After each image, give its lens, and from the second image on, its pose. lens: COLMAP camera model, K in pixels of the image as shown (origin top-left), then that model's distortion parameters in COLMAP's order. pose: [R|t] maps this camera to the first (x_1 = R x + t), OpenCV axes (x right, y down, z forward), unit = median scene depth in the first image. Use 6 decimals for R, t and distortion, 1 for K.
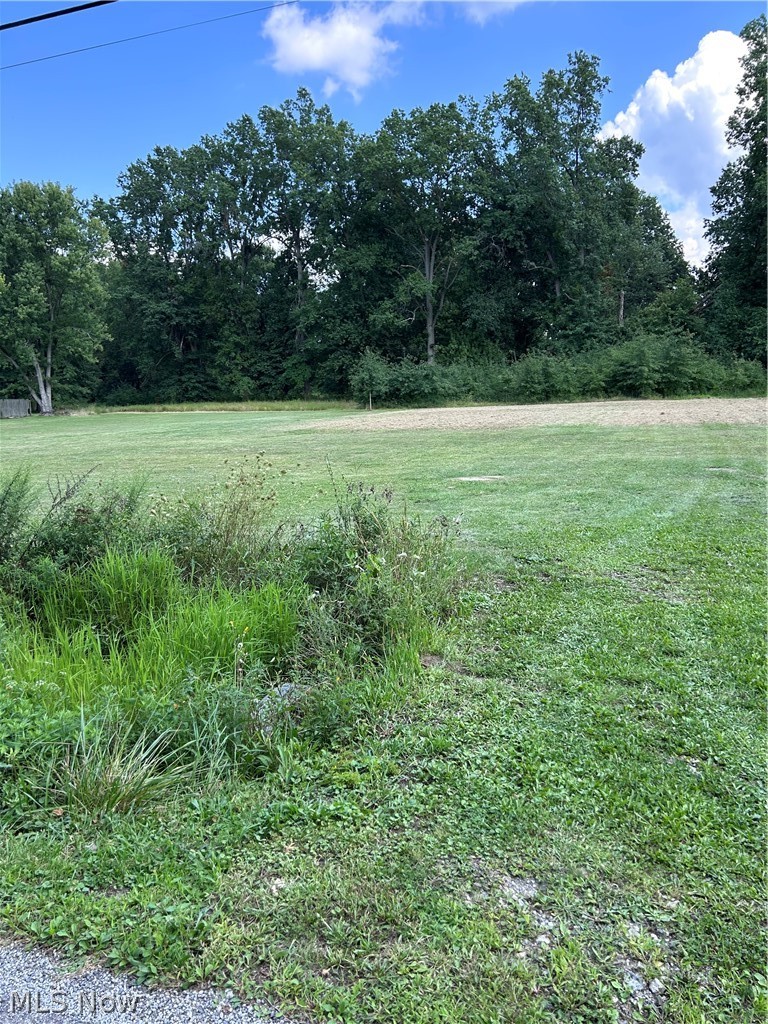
lens RADIAL K [[763.0, 0, 390.8], [0, 763.0, 516.1], [0, 0, 1]] dist [0.050354, -0.061433]
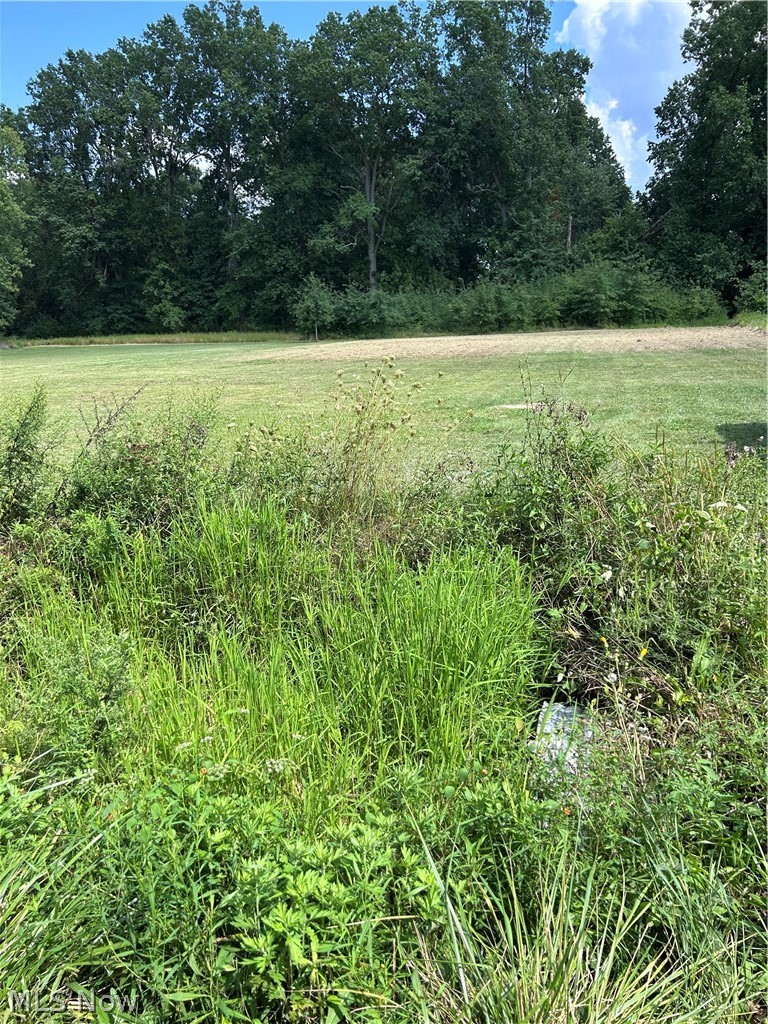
lens RADIAL K [[763.0, 0, 376.8], [0, 763.0, 518.7], [0, 0, 1]] dist [0.050354, -0.061433]
pose [[0.997193, -0.020794, 0.071924, -0.019613], [0.014562, 0.996179, 0.086112, 0.000139], [-0.073440, -0.084823, 0.993686, 0.022187]]
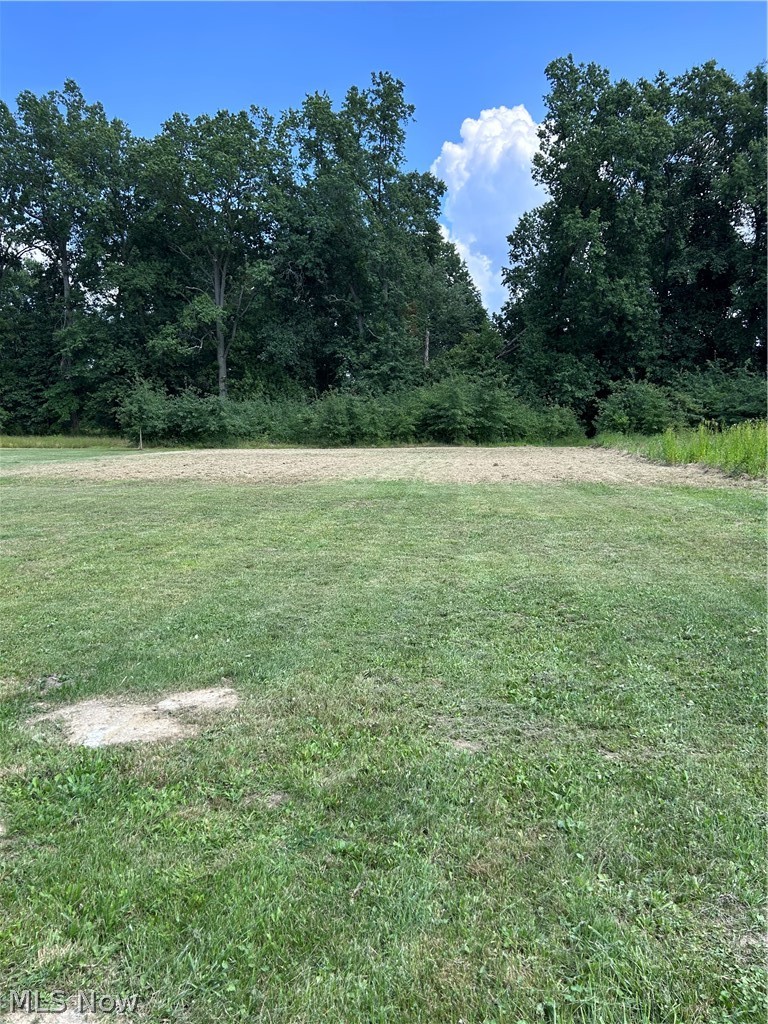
lens RADIAL K [[763.0, 0, 372.7], [0, 763.0, 518.6], [0, 0, 1]] dist [0.050354, -0.061433]
pose [[0.973500, 0.000694, 0.228687, 0.020972], [0.010759, 0.998749, -0.048830, -0.017428], [-0.228435, 0.049996, 0.972275, 0.113323]]
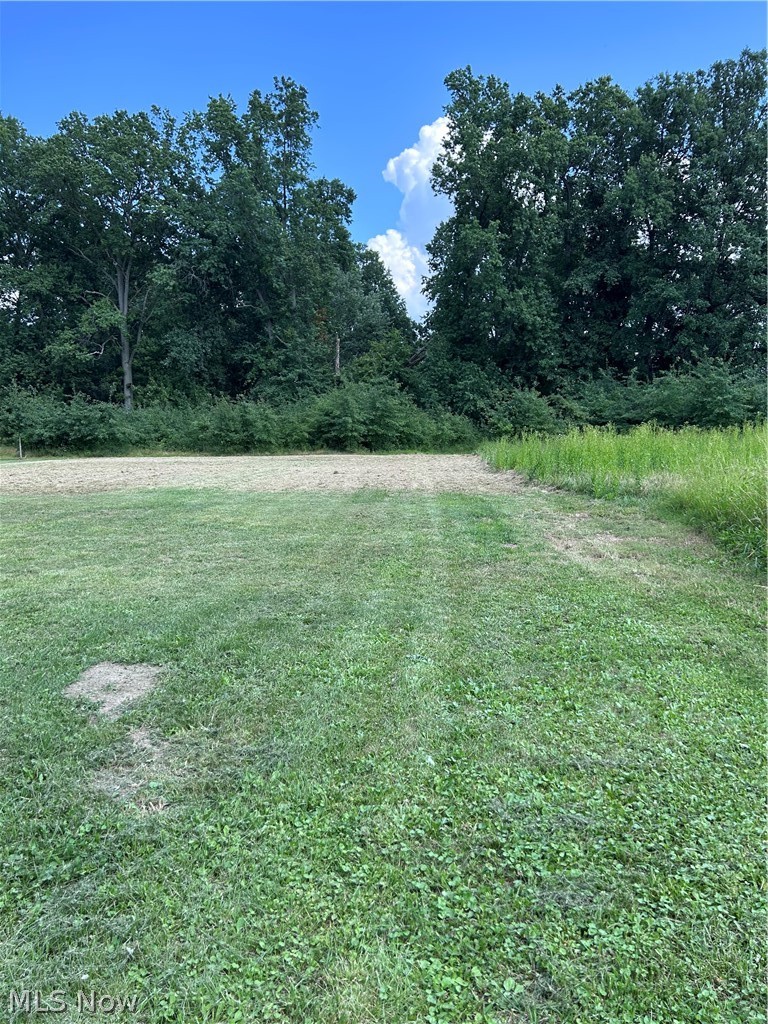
lens RADIAL K [[763.0, 0, 385.5], [0, 763.0, 525.3], [0, 0, 1]] dist [0.050354, -0.061433]
pose [[0.952641, -0.010463, 0.303917, 0.069790], [0.026504, 0.998462, -0.048702, -0.016981], [-0.302939, 0.054451, 0.951453, 0.103142]]
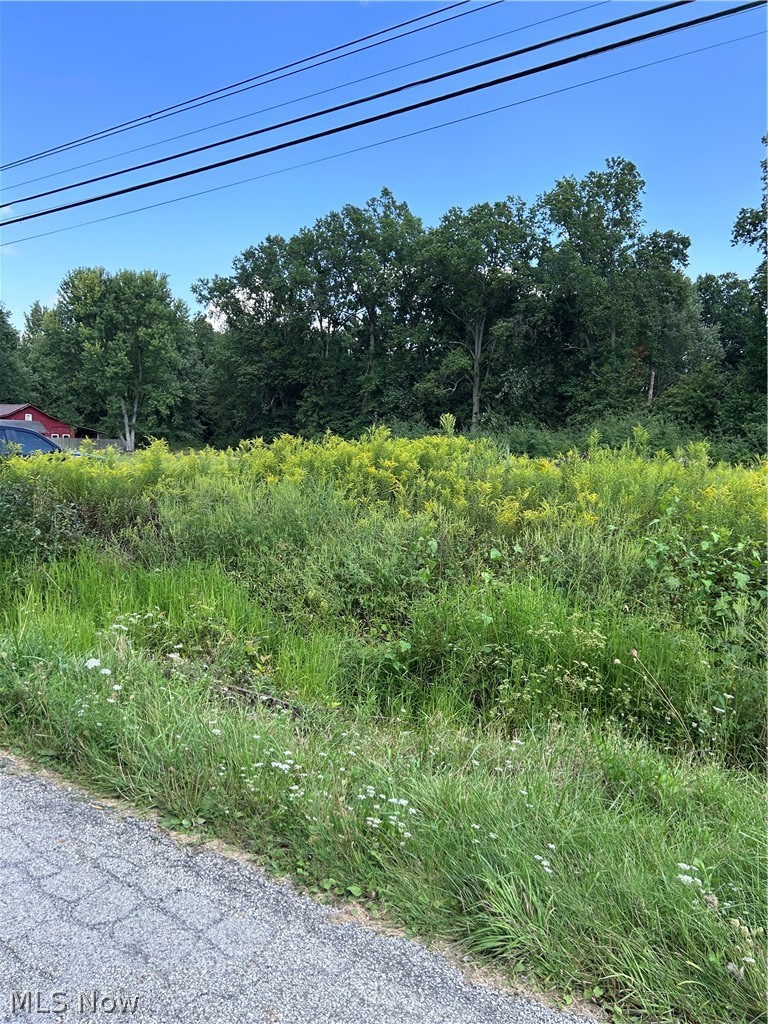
lens RADIAL K [[763.0, 0, 377.4], [0, 763.0, 519.2], [0, 0, 1]] dist [0.050354, -0.061433]
pose [[0.971165, 0.084768, -0.222830, 0.187595], [-0.100600, 0.993076, -0.060664, 0.007899], [0.216145, 0.081332, 0.972968, -0.087428]]
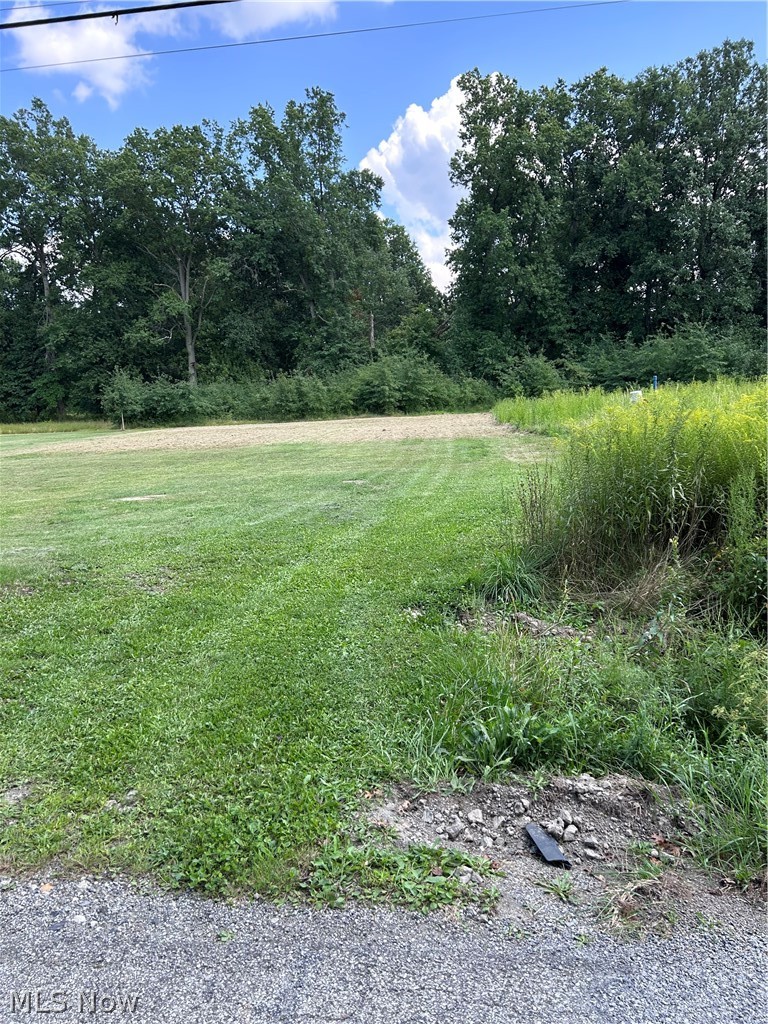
lens RADIAL K [[763.0, 0, 378.3], [0, 763.0, 518.1], [0, 0, 1]] dist [0.050354, -0.061433]
pose [[0.966046, -0.054218, 0.252617, 0.026286], [0.058863, 0.998207, -0.010857, 0.001967], [-0.251576, 0.025358, 0.967505, -0.023649]]
